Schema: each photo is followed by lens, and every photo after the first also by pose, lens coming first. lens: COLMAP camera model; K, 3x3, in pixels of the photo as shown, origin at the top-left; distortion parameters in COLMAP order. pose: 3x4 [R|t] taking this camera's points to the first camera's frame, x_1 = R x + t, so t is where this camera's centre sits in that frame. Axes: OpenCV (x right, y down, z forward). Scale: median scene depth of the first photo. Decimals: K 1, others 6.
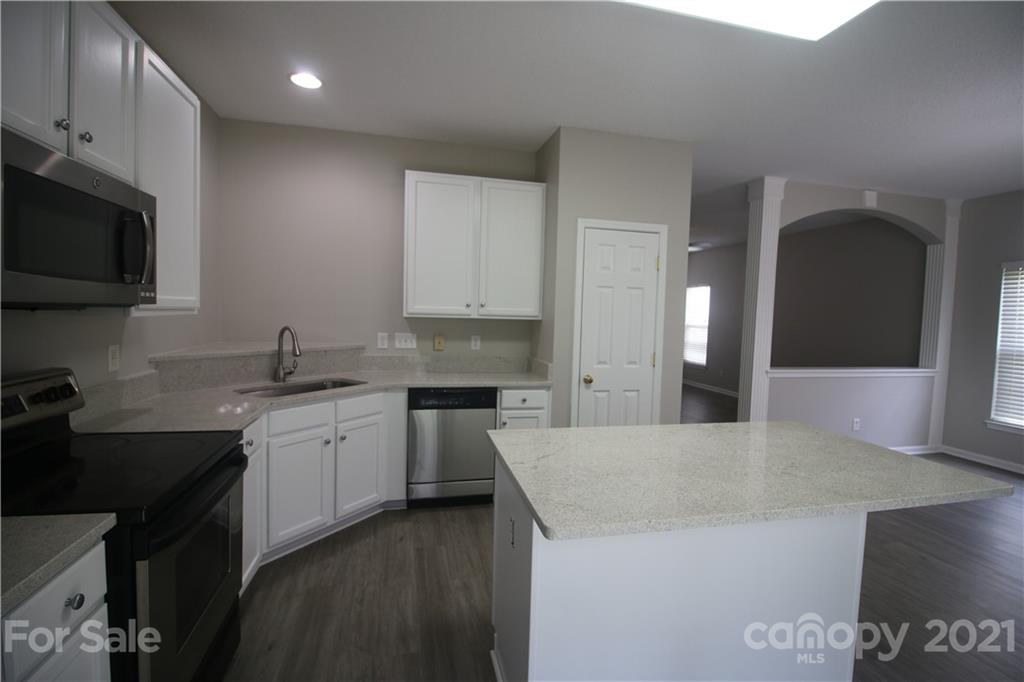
lens RADIAL K [[469.0, 0, 515.1], [0, 469.0, 334.5], [0, 0, 1]] dist [-0.016582, -0.000582]
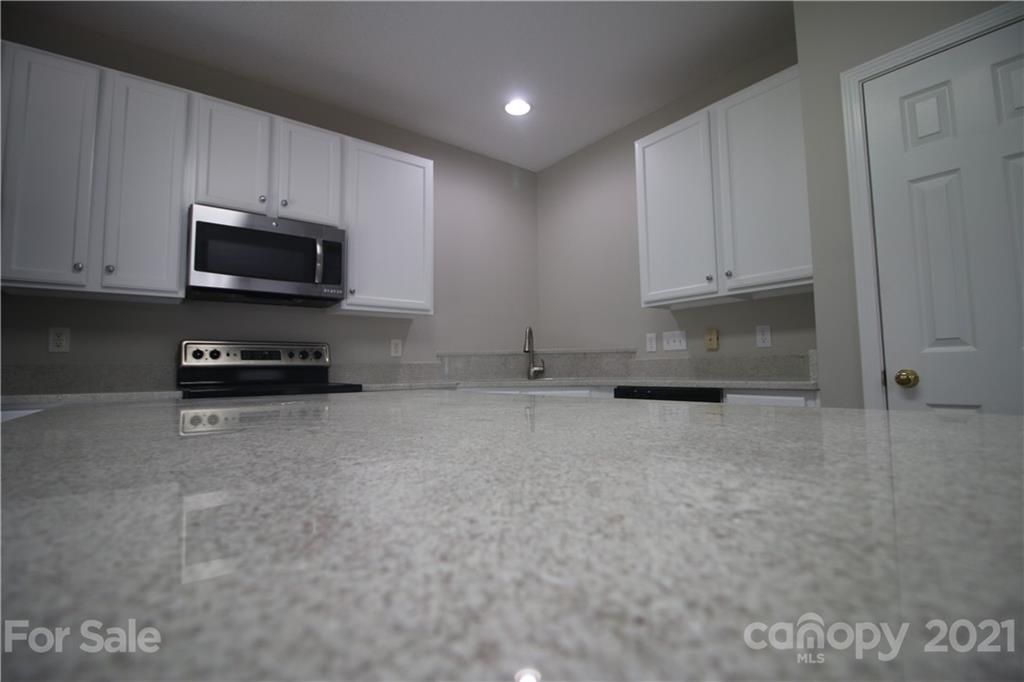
lens RADIAL K [[469.0, 0, 515.1], [0, 469.0, 334.5], [0, 0, 1]] dist [-0.016582, -0.000582]
pose [[0.411337, -0.105437, -0.905365, 0.412752], [-0.019488, 0.992043, -0.124385, 0.116062], [0.911275, 0.068808, 0.406009, 0.447327]]
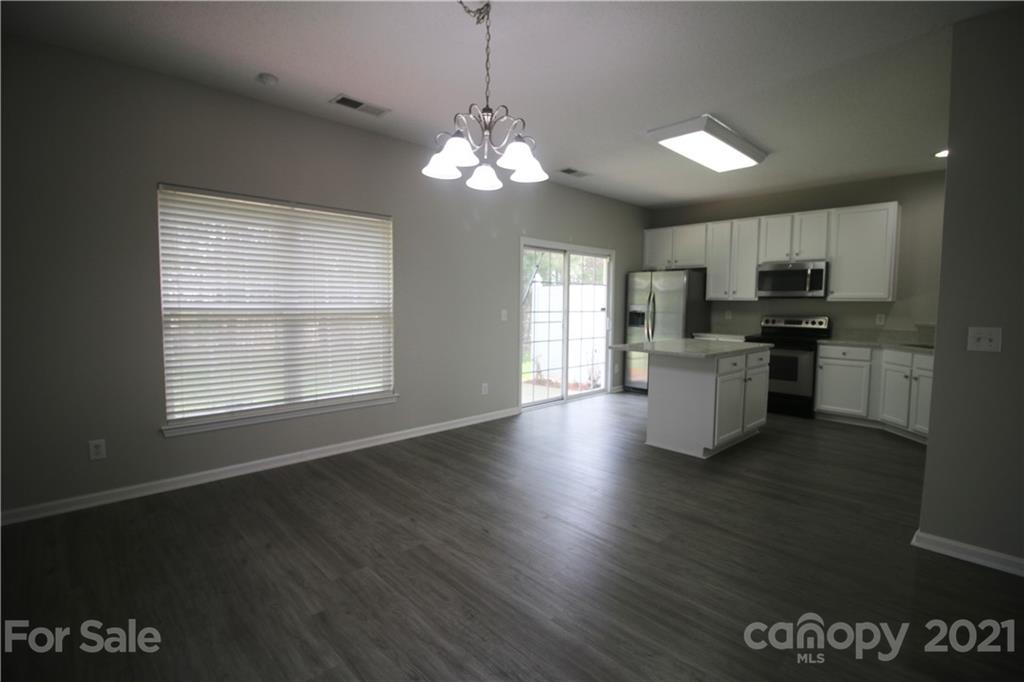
lens RADIAL K [[469.0, 0, 515.1], [0, 469.0, 334.5], [0, 0, 1]] dist [-0.016582, -0.000582]
pose [[-0.869021, -0.008136, -0.494709, 1.257127], [-0.065524, 0.992951, 0.098771, 0.007321], [0.490418, 0.118249, -0.863428, 1.341757]]
